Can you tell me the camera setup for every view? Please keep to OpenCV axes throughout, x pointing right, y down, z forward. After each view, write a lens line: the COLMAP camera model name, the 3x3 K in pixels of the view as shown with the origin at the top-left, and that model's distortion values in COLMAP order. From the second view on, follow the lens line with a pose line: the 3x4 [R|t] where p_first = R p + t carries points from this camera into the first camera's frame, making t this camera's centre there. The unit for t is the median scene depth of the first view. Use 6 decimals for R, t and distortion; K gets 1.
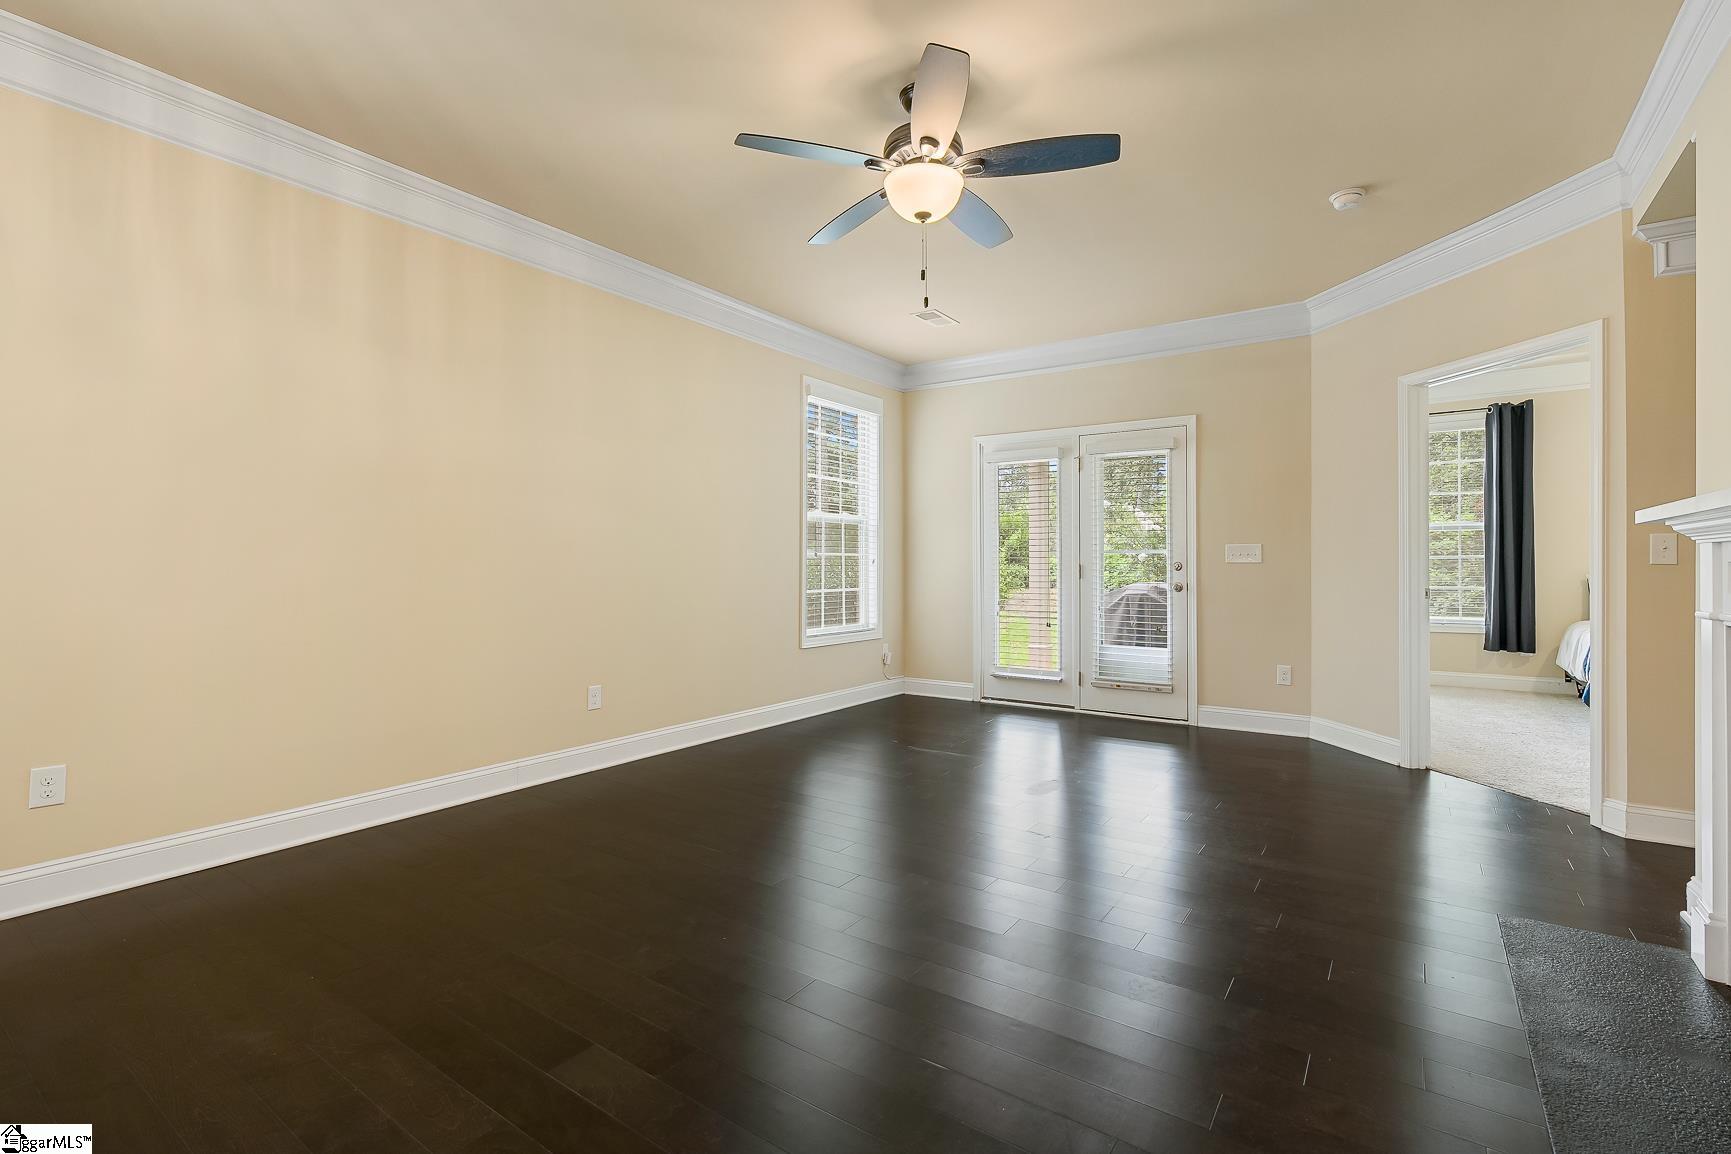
lens RADIAL K [[795.3, 0, 866.5], [0, 795.3, 565.0], [0, 0, 1]] dist [0.000129, -0.000134]
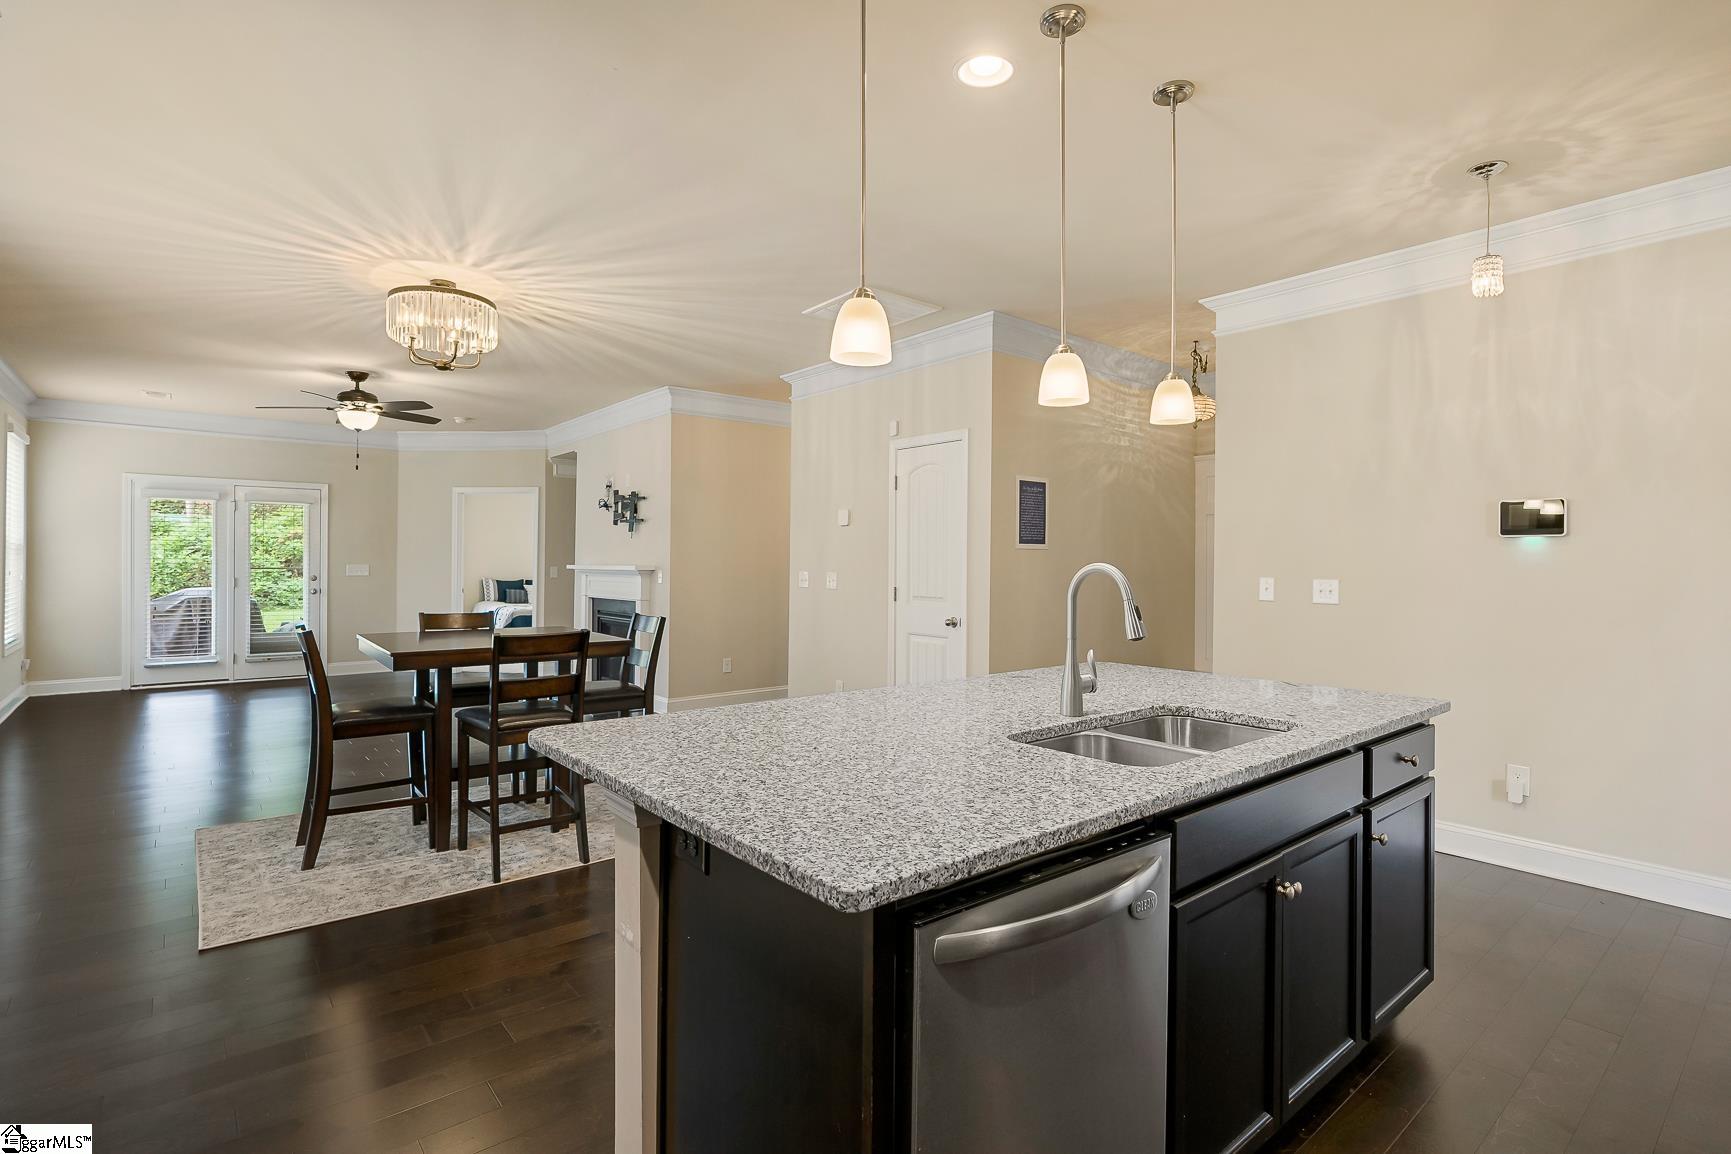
lens RADIAL K [[845.1, 0, 879.7], [0, 845.1, 566.1], [0, 0, 1]] dist [-0.000355, 0.000526]
pose [[0.268023, -0.001602, 0.963411, -0.915515], [-0.008142, 0.999959, 0.003928, -0.037502], [-0.963378, -0.008897, 0.267999, -0.528695]]
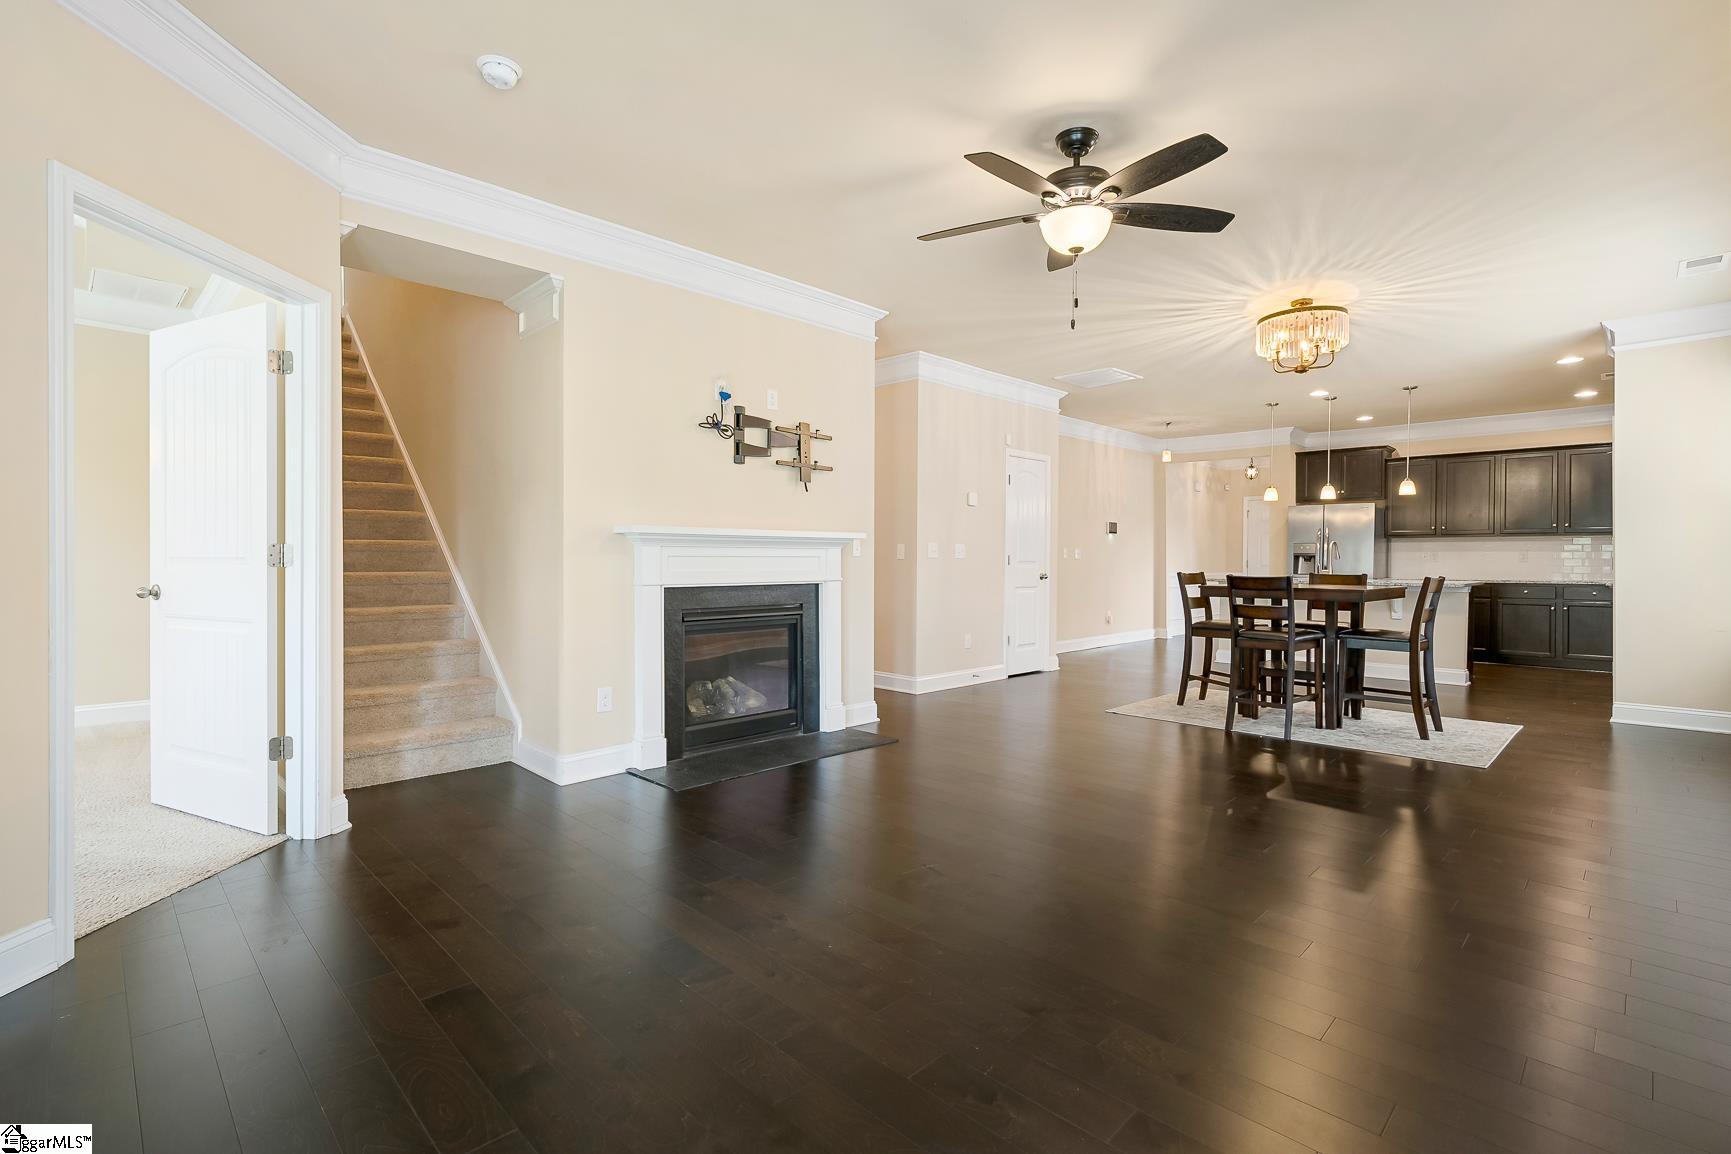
lens RADIAL K [[795.3, 0, 866.5], [0, 795.3, 565.0], [0, 0, 1]] dist [0.000129, -0.000134]
pose [[-0.984168, -0.007442, 0.177083, 0.076074], [-0.006370, 0.999958, 0.006617, 0.000460], [-0.177125, 0.005384, -0.984174, 1.077556]]
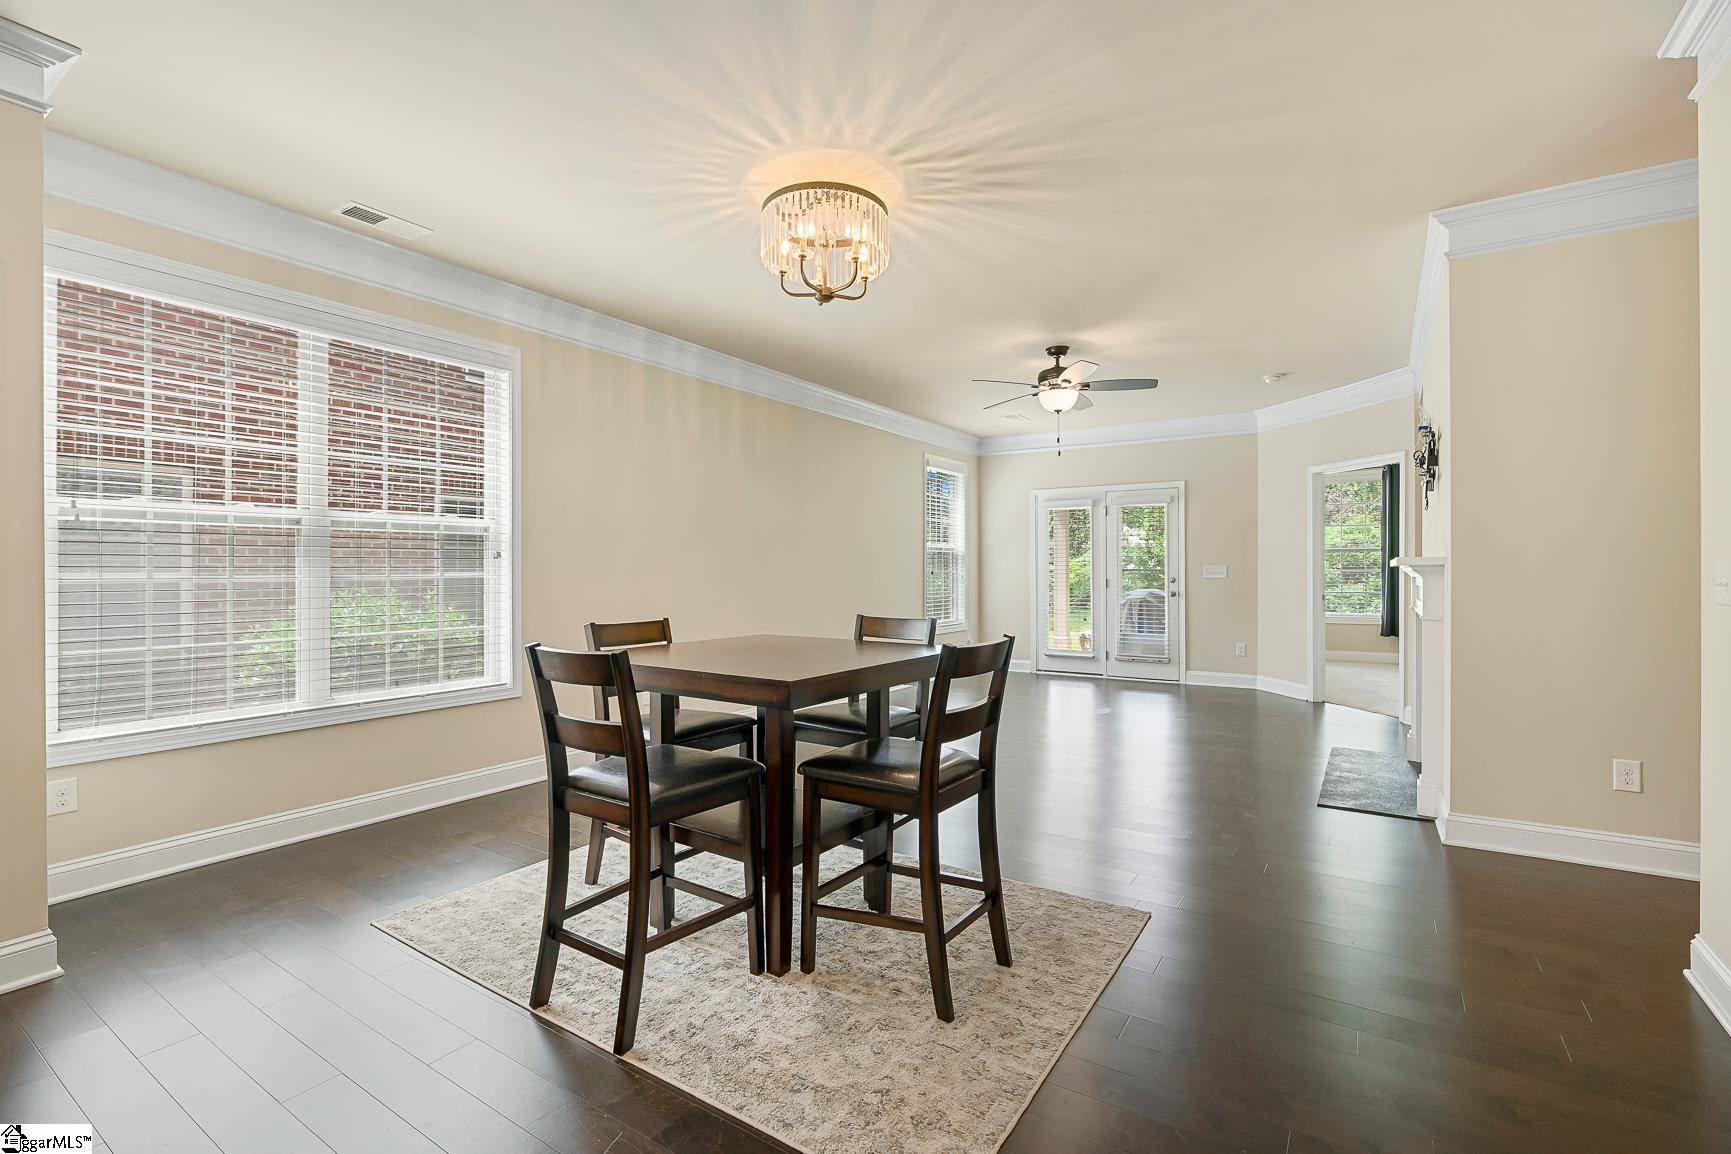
lens RADIAL K [[784.0, 0, 870.5], [0, 784.0, 572.7], [0, 0, 1]] dist [-0.002510, -0.000227]
pose [[0.999500, -0.002087, 0.031543, -0.231886], [0.001909, 0.999982, 0.005672, -0.021710], [-0.031554, -0.005609, 0.999486, -0.477325]]
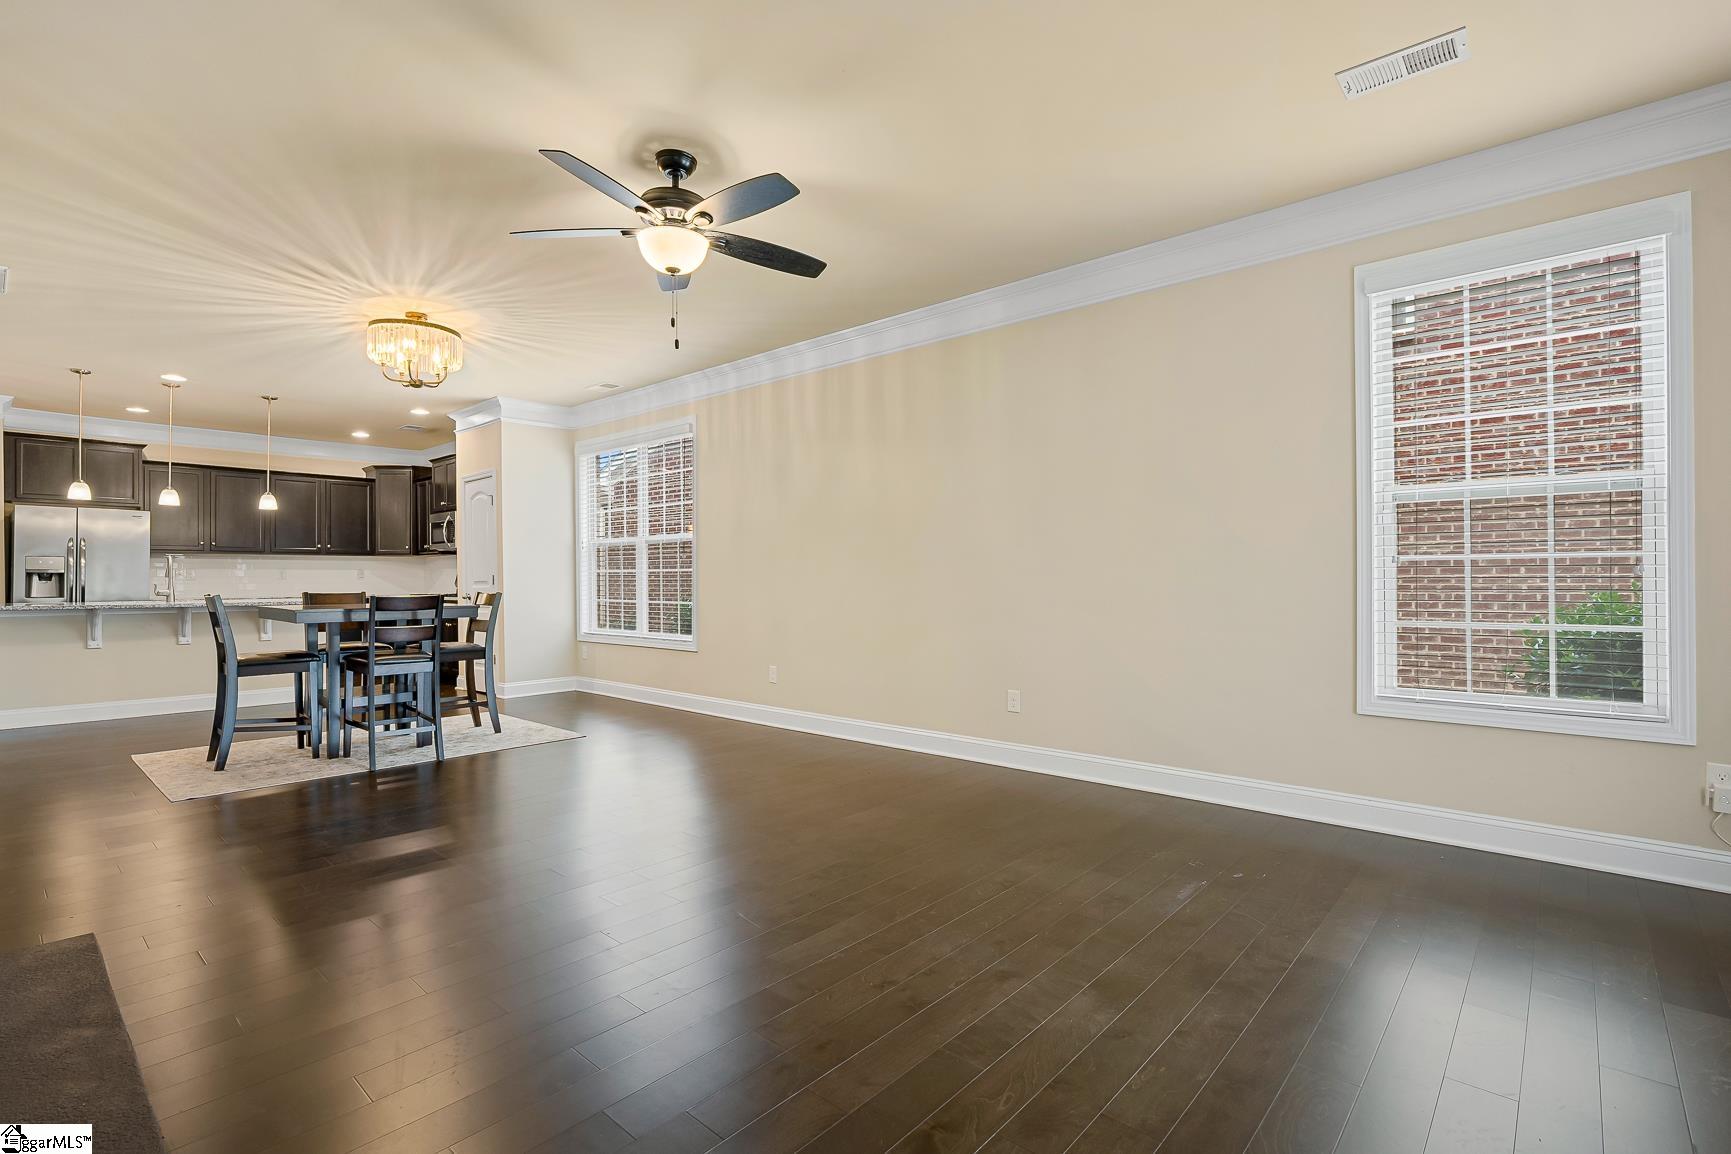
lens RADIAL K [[795.3, 0, 866.5], [0, 795.3, 565.0], [0, 0, 1]] dist [0.000129, -0.000134]
pose [[-0.118882, -0.011479, -0.992842, 0.569201], [0.005386, 0.999911, -0.012206, -0.004968], [0.992894, -0.006799, -0.118810, 0.696716]]
